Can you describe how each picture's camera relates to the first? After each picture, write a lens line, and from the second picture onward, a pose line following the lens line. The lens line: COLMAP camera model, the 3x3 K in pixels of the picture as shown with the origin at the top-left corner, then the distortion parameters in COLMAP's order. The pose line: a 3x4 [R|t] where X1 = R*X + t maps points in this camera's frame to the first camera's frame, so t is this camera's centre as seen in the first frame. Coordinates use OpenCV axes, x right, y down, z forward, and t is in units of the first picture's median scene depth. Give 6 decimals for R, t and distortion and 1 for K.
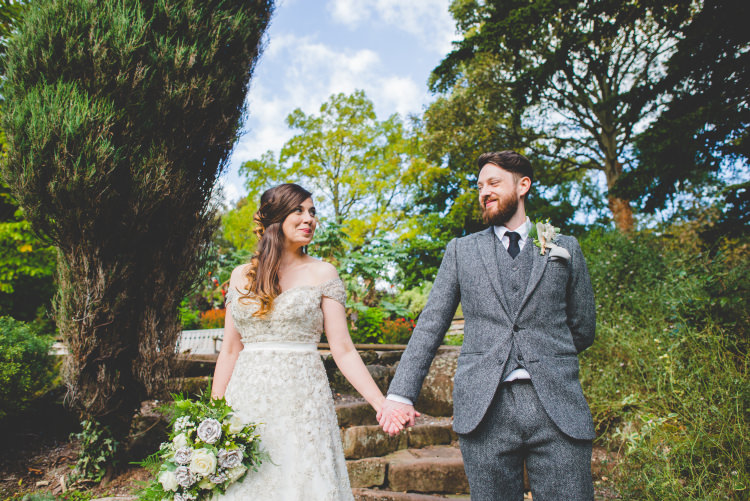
lens RADIAL K [[514.9, 0, 374.5], [0, 514.9, 270.7], [0, 0, 1]] dist [0.035538, -0.001476]
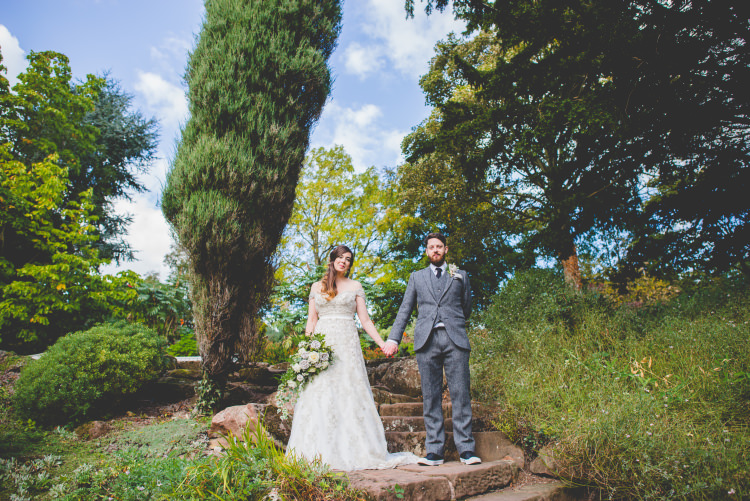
lens RADIAL K [[520.1, 0, 365.0], [0, 520.1, 277.2], [0, 0, 1]] dist [0.243733, -0.000073]
pose [[0.999485, 0.003464, 0.031892, -0.014610], [-0.001052, 0.997156, -0.075359, 0.015123], [-0.032062, 0.075287, 0.996646, -0.139116]]
